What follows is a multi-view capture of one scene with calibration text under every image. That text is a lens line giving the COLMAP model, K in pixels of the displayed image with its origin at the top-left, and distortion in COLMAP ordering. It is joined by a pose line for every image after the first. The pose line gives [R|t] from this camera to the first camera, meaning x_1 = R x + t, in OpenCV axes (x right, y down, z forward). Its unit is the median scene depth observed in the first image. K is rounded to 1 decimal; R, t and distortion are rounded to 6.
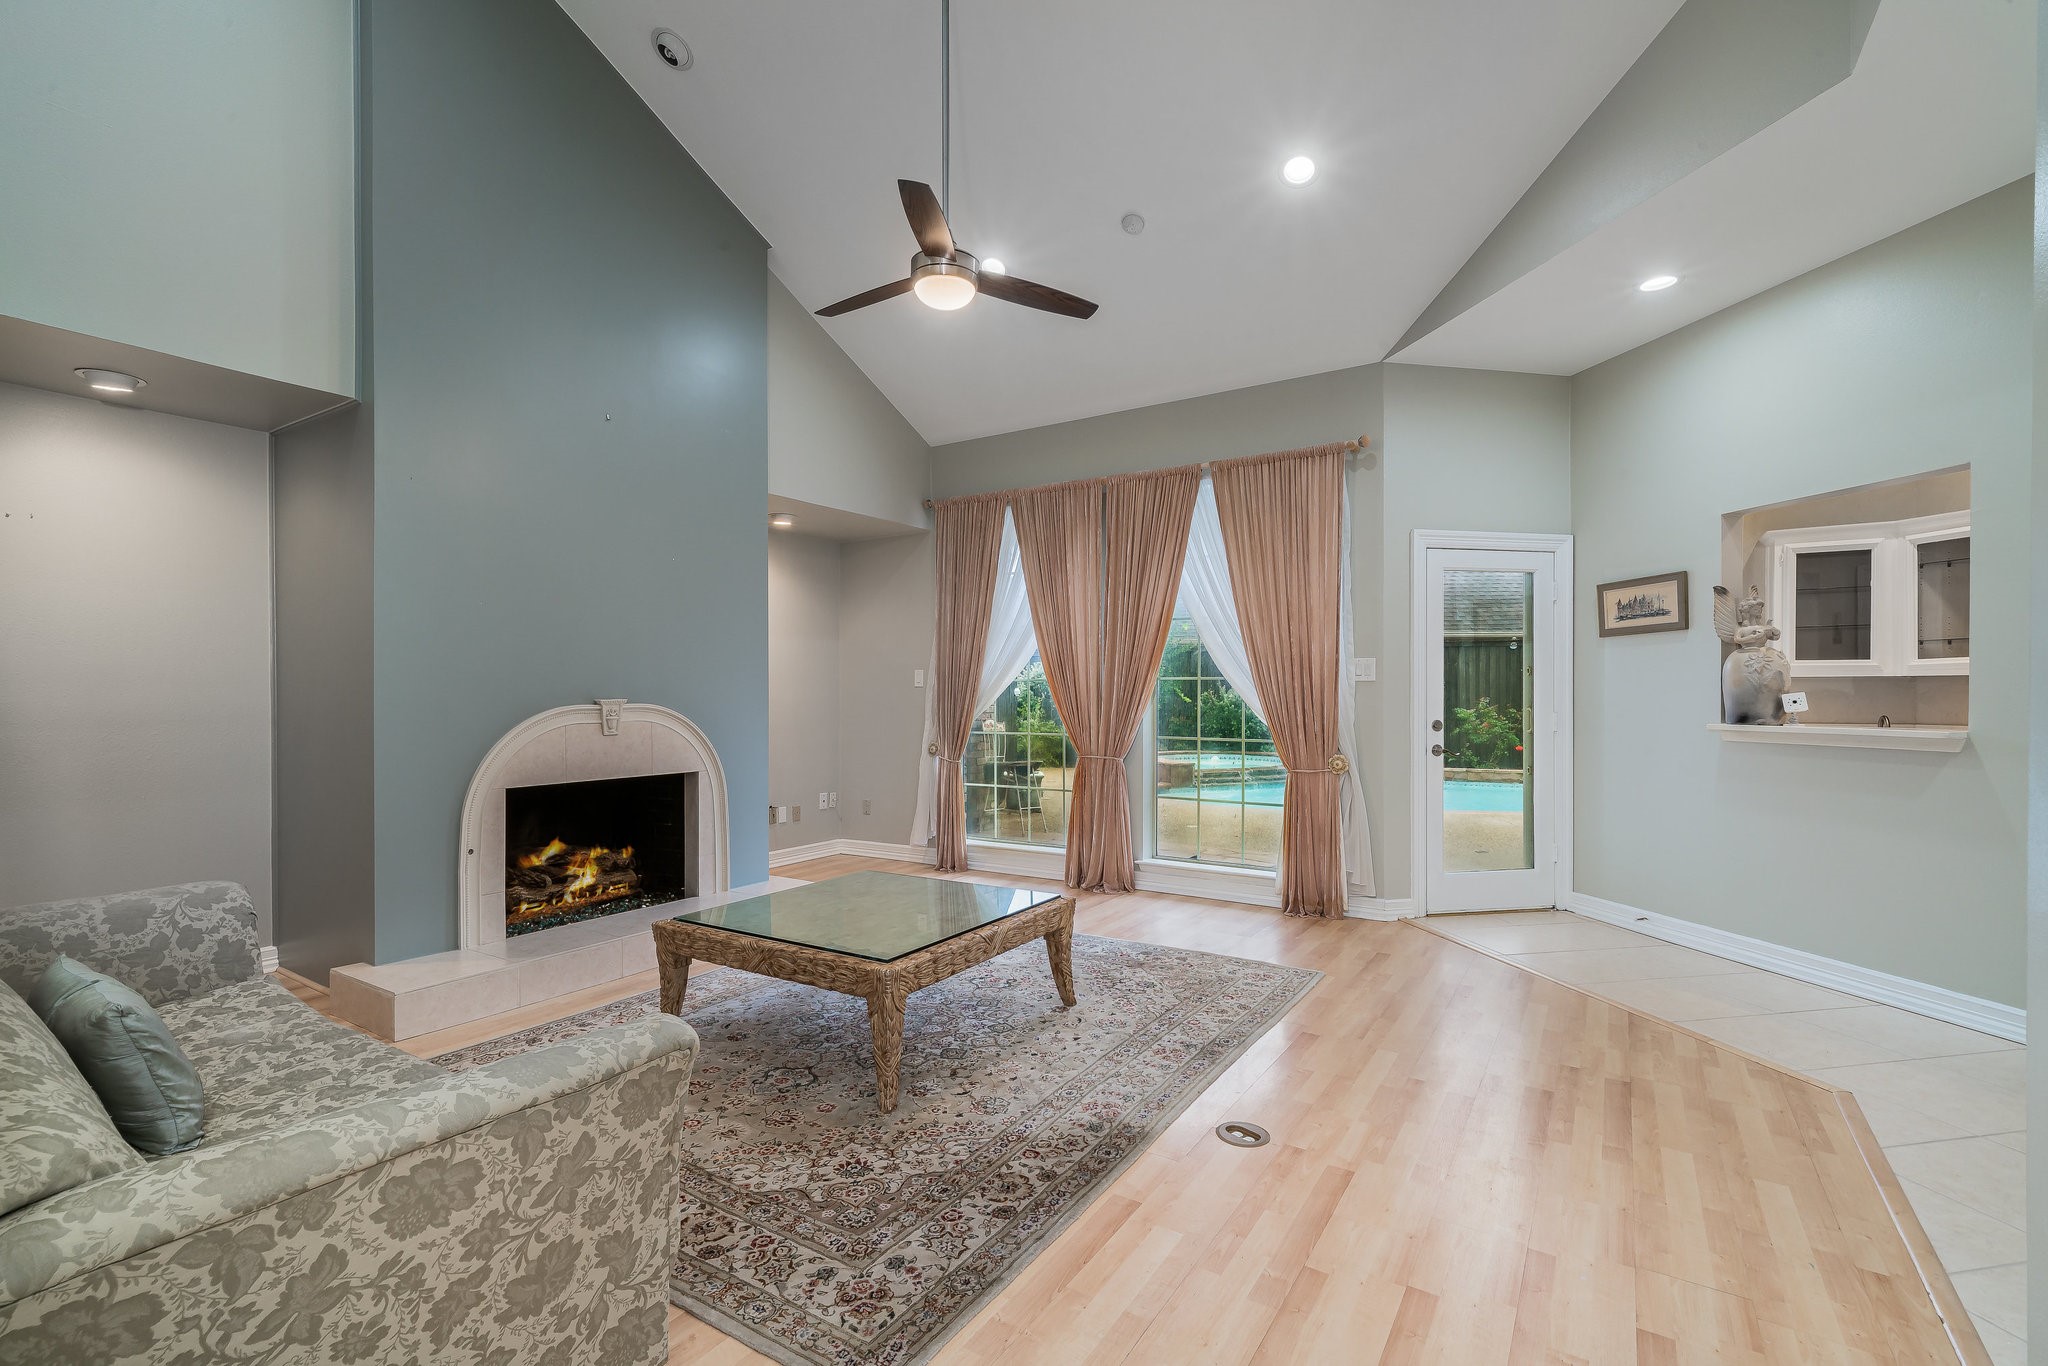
lens RADIAL K [[933.1, 0, 1011.8], [0, 933.1, 691.2], [0, 0, 1]] dist [0.005857, -0.000025]
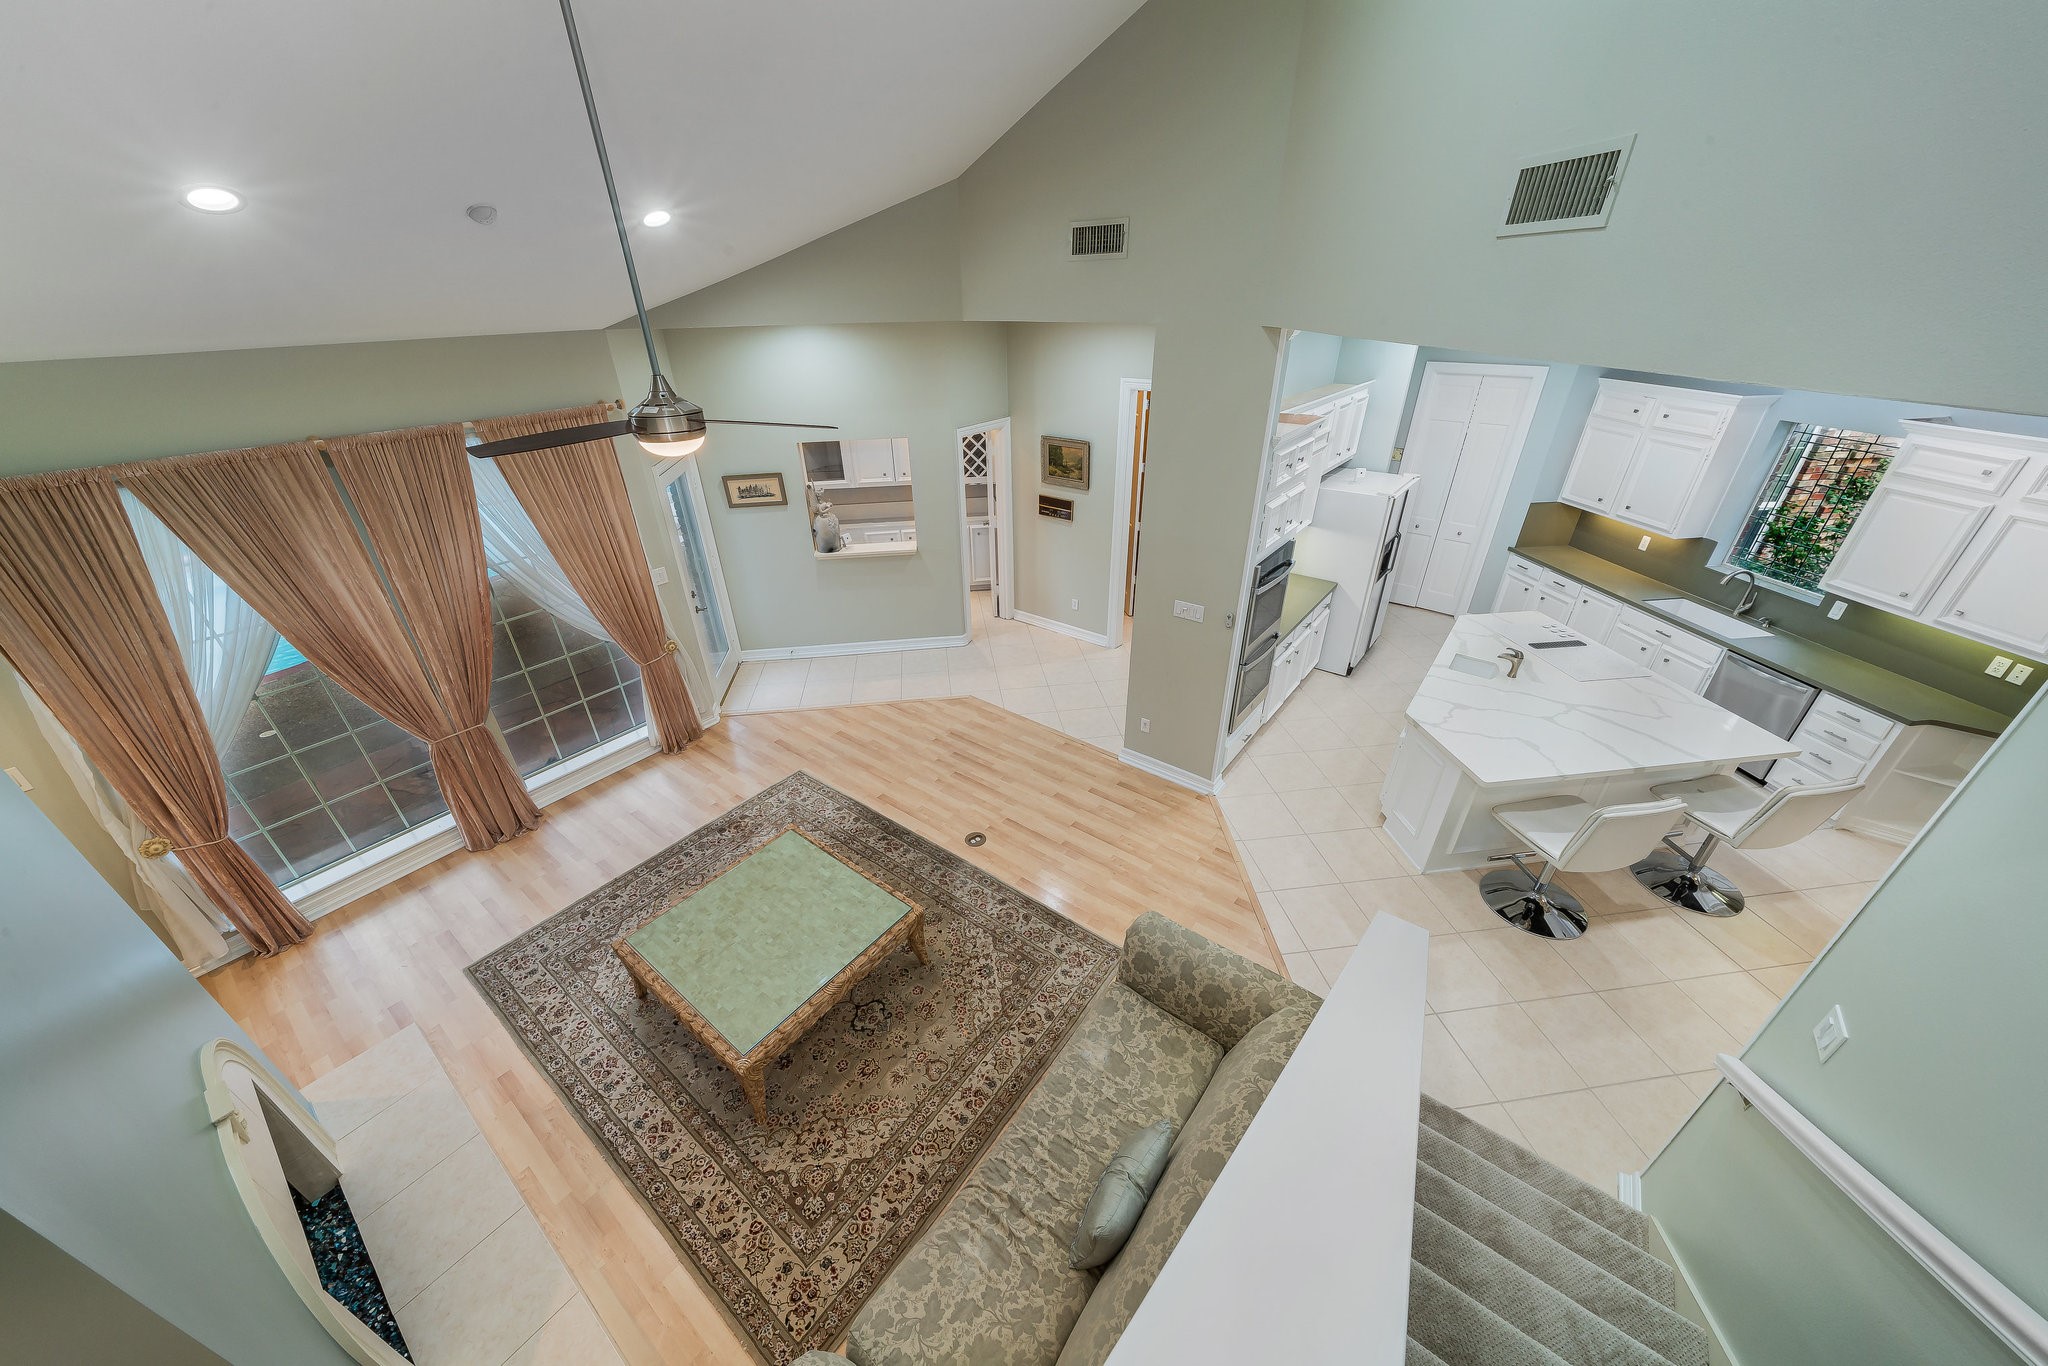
lens RADIAL K [[690.6, 0, 1036.1], [0, 690.6, 689.9], [0, 0, 1]] dist [-0.000195, 0.000071]
pose [[0.055908, -0.494886, 0.867158, -0.560540], [0.004185, 0.868625, 0.495453, -0.380749], [-0.998427, -0.024070, 0.050634, 0.382578]]
